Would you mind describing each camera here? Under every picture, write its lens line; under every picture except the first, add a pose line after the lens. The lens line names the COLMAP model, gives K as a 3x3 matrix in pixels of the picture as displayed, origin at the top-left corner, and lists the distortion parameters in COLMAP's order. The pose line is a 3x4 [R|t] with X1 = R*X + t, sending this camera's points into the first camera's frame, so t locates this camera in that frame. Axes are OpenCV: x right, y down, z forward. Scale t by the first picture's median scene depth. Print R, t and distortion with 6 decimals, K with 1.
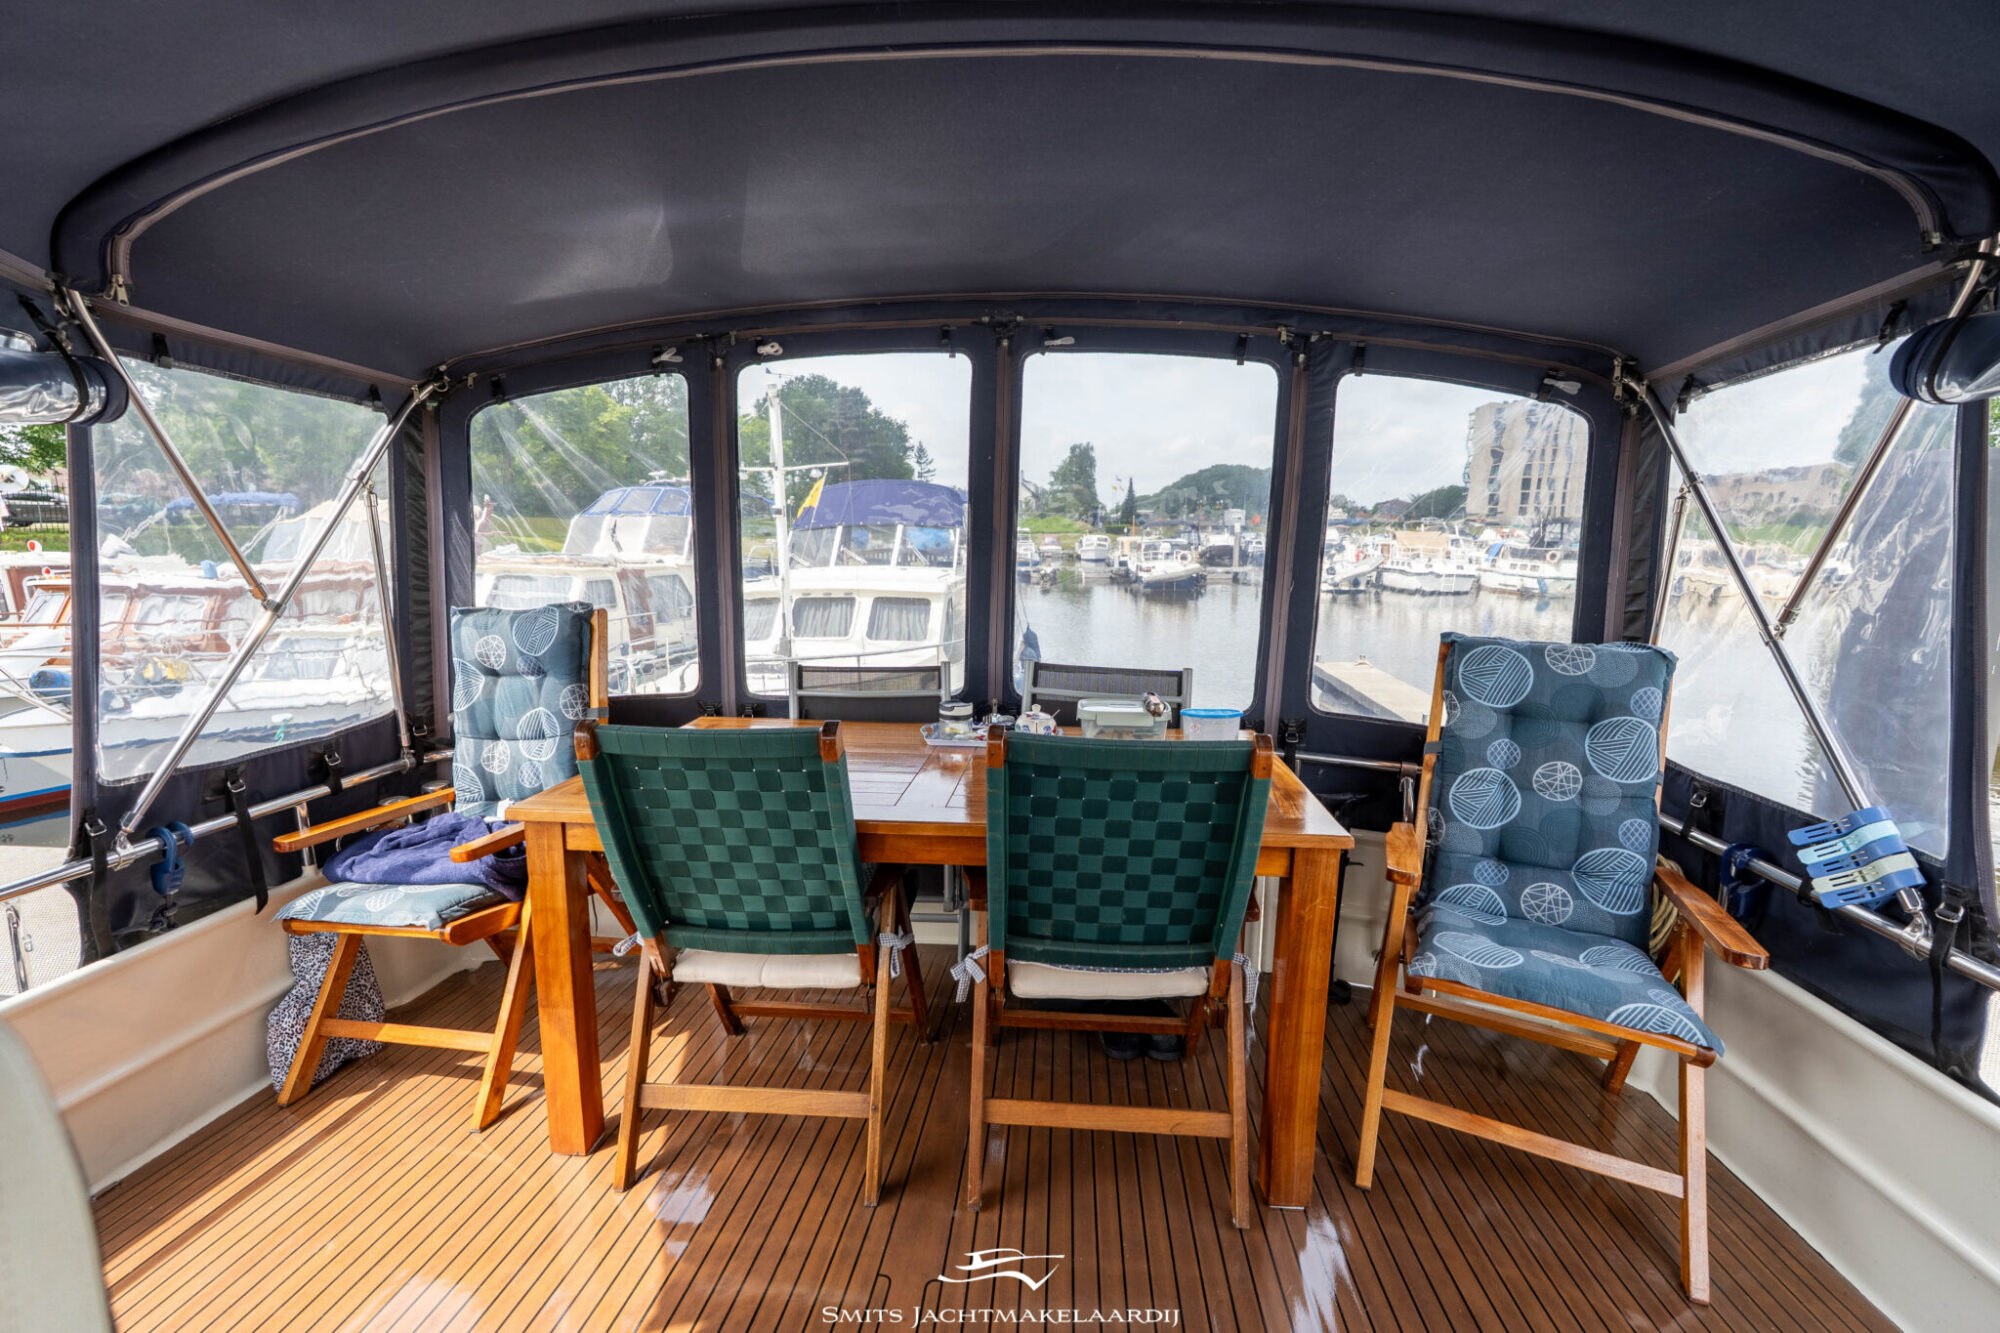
lens RADIAL K [[879.3, 0, 1003.4], [0, 879.3, 673.9], [0, 0, 1]] dist [-0.008577, 0.003184]
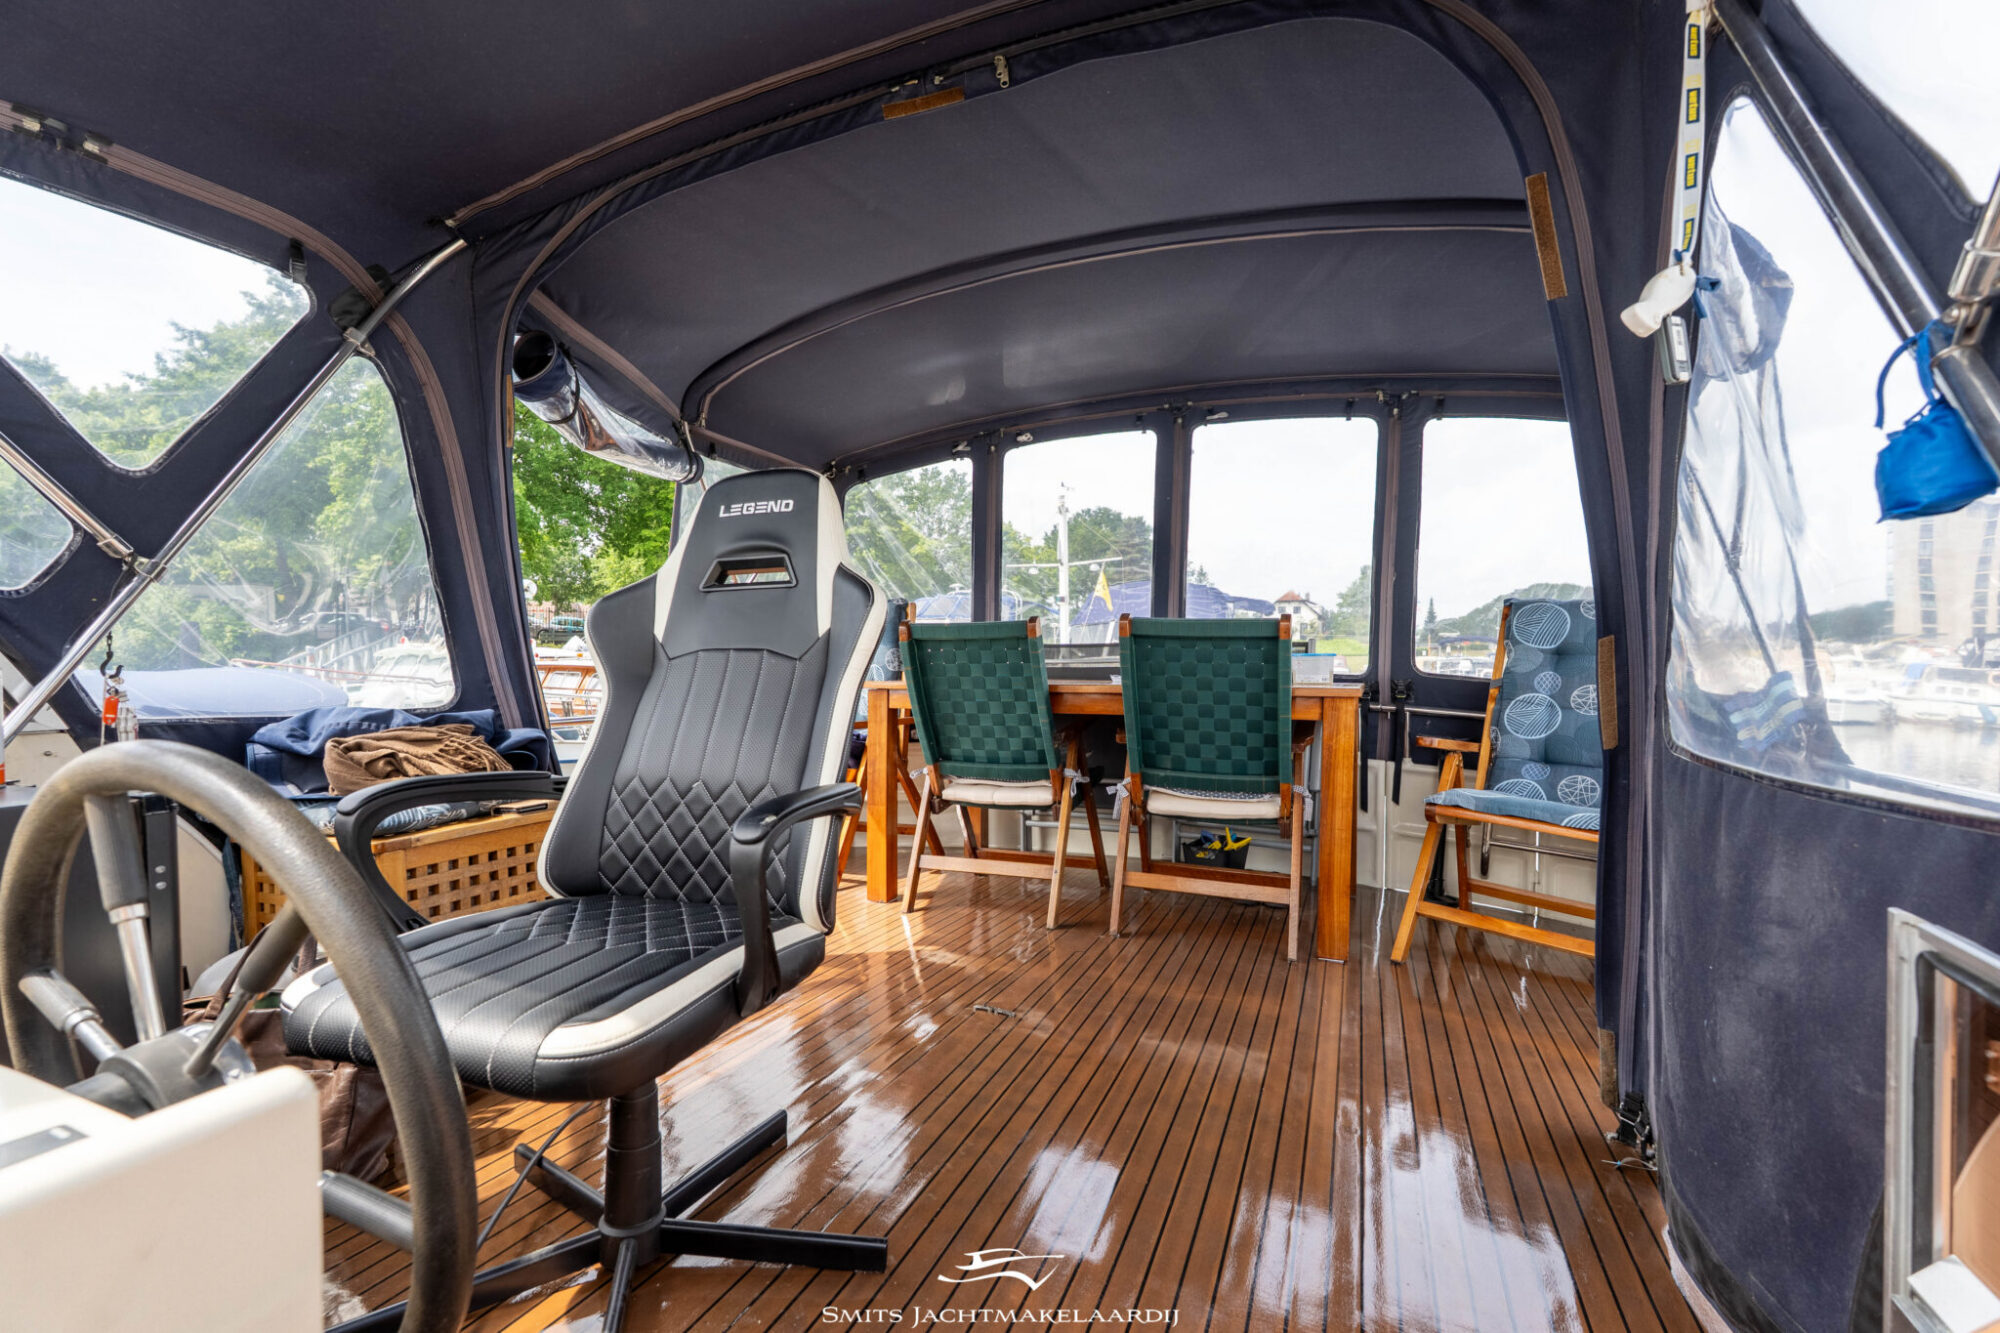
lens RADIAL K [[882.5, 0, 1009.8], [0, 882.5, 670.5], [0, 0, 1]] dist [-0.001428, -0.010326]
pose [[0.952879, 0.000465, -0.303352, 0.249210], [-0.044758, 0.989270, -0.139076, 0.348418], [0.300032, 0.146100, 0.942675, -0.562479]]
